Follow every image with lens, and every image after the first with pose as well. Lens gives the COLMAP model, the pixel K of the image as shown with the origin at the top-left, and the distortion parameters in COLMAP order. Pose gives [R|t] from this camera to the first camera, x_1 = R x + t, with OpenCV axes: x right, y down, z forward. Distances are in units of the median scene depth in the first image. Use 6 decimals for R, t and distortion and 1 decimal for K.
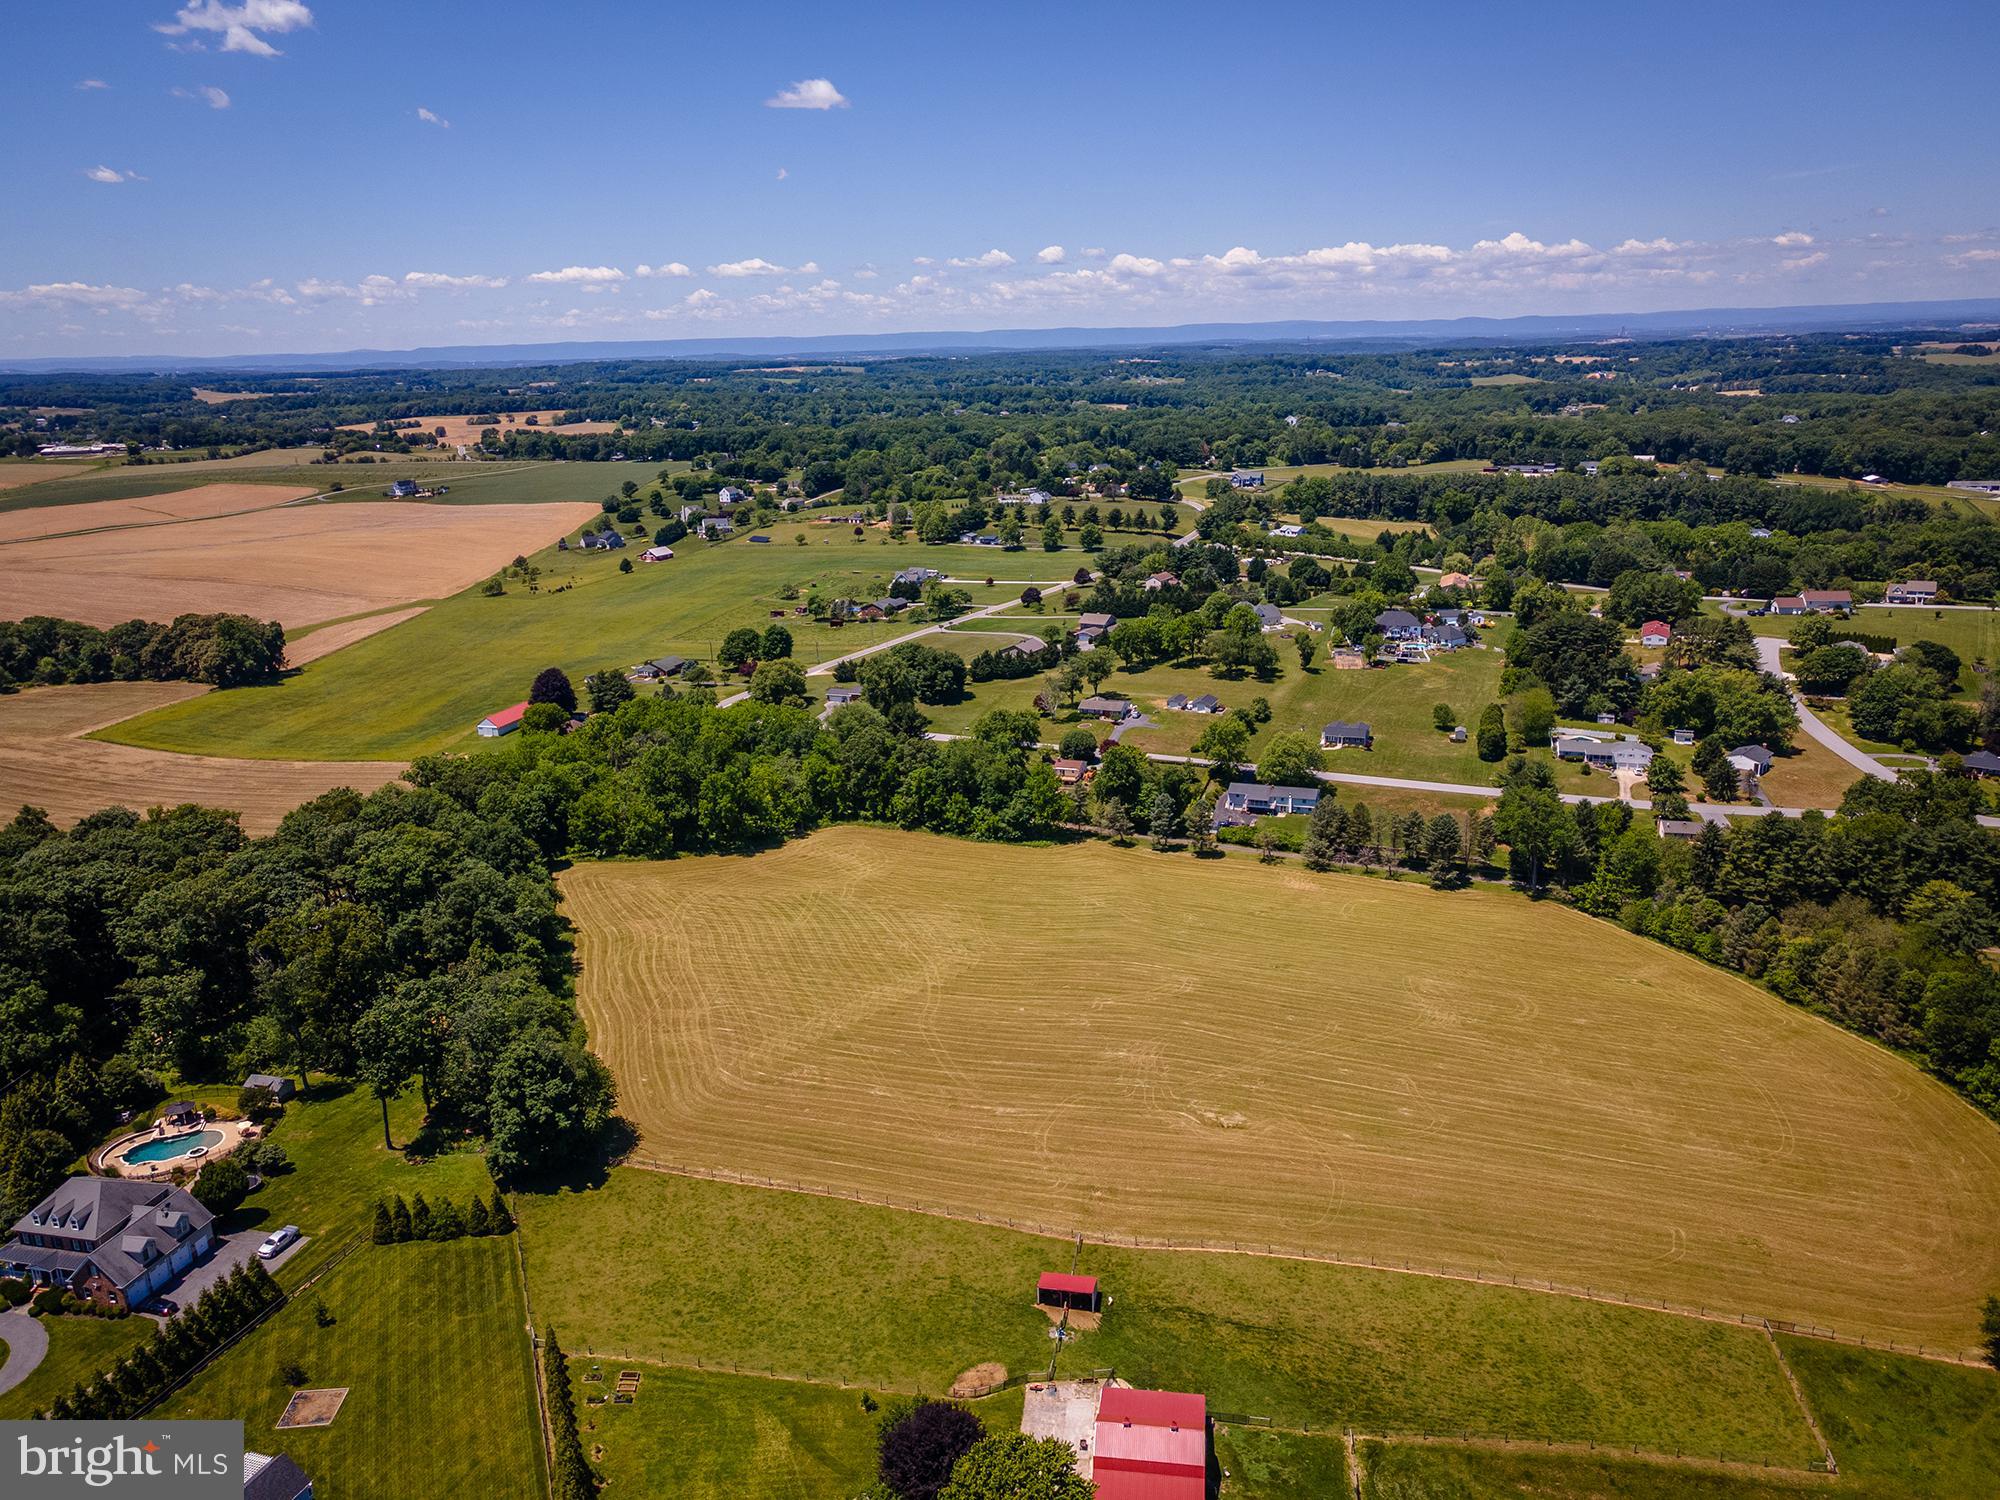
lens RADIAL K [[1456.5, 0, 998.0], [0, 1456.5, 777.7], [0, 0, 1]] dist [0.028509, 0.028975]
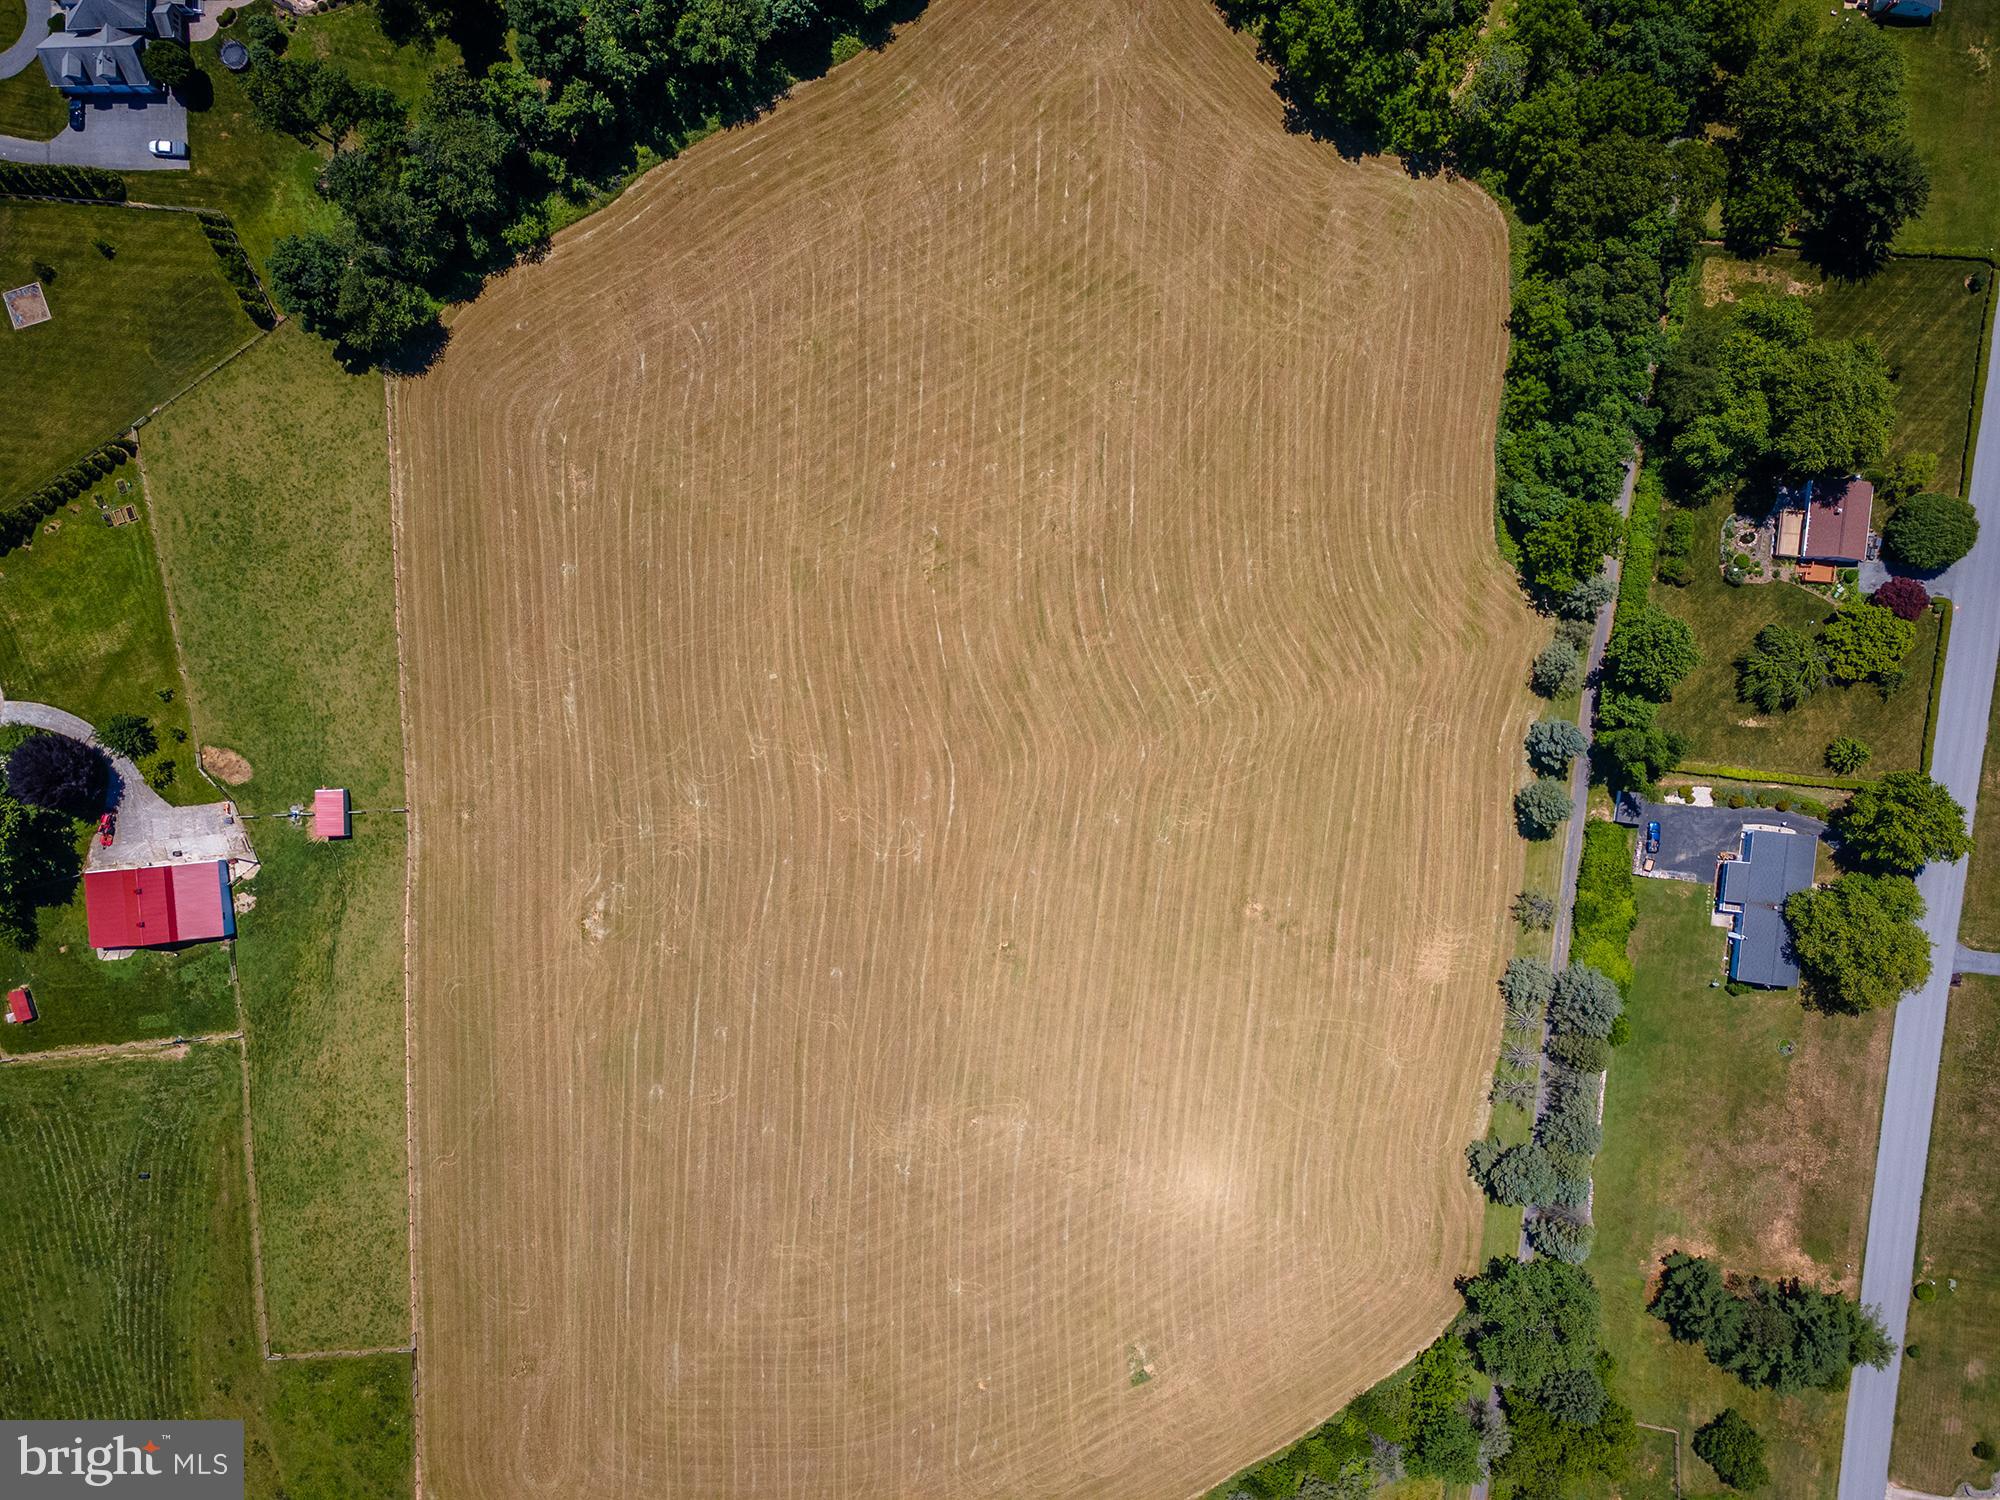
lens RADIAL K [[1456.5, 0, 1008.1], [0, 1456.5, 750.4], [0, 0, 1]] dist [0.028509, 0.028975]
pose [[0.231209, 0.972642, 0.022572, 0.053177], [-0.264819, 0.040592, 0.963443, -0.523182], [0.936169, -0.228735, 0.266960, 0.647289]]
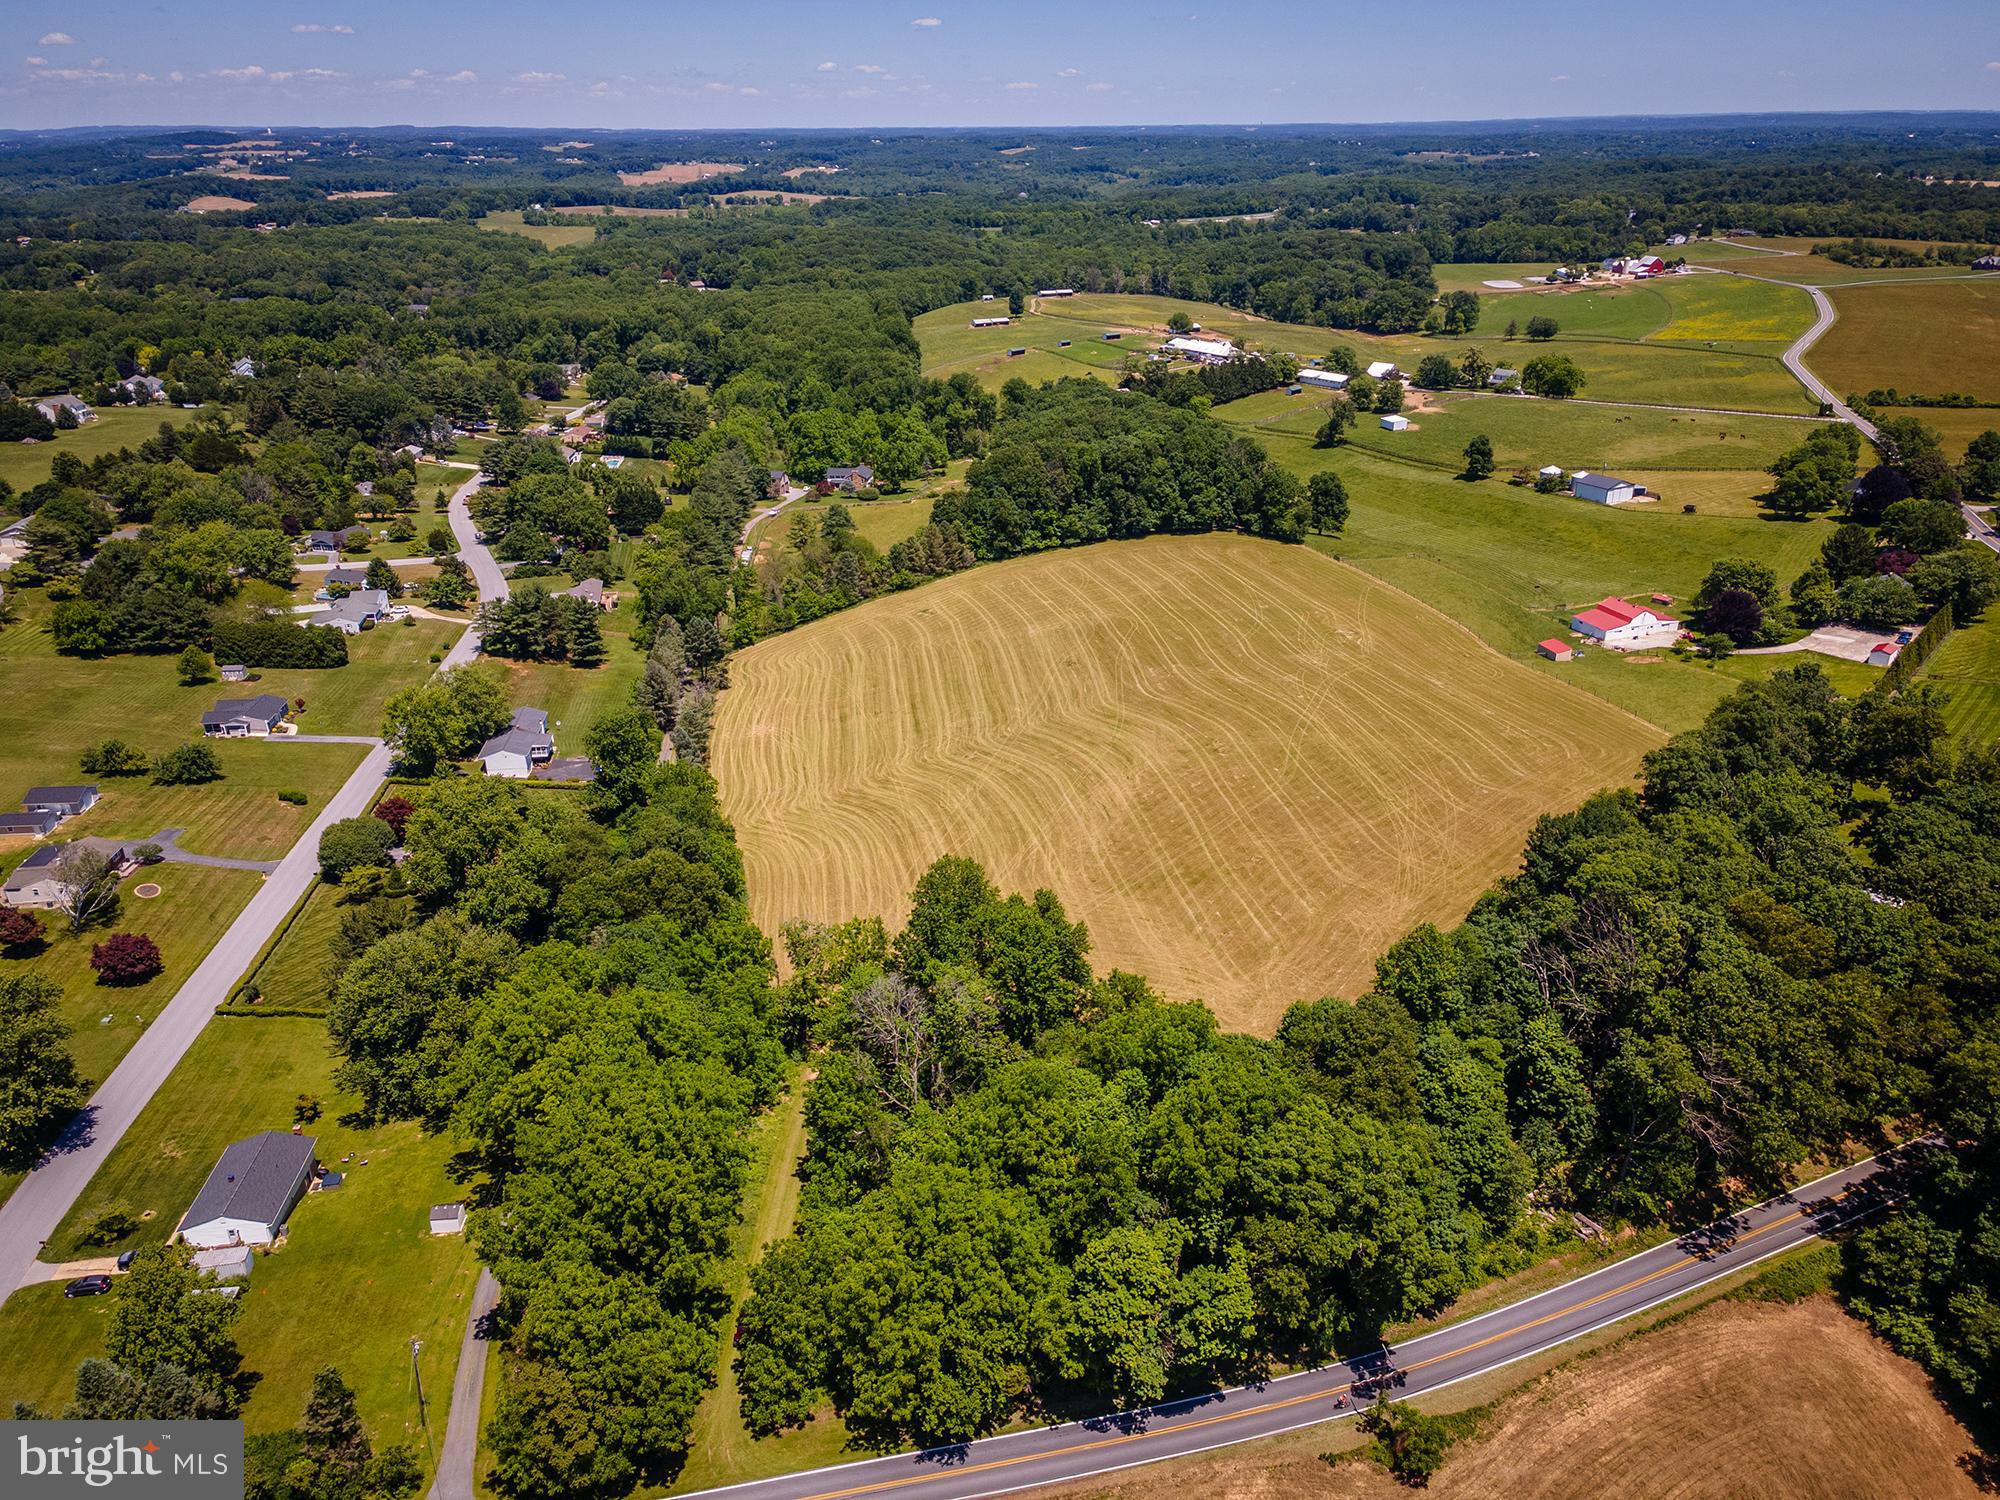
lens RADIAL K [[1456.5, 0, 1005.4], [0, 1456.5, 752.4], [0, 0, 1]] dist [0.028509, 0.028975]
pose [[-0.439318, -0.327377, 0.836555, -0.619456], [0.285876, 0.831872, 0.475672, -0.300776], [-0.851631, 0.448122, -0.271867, 1.111455]]
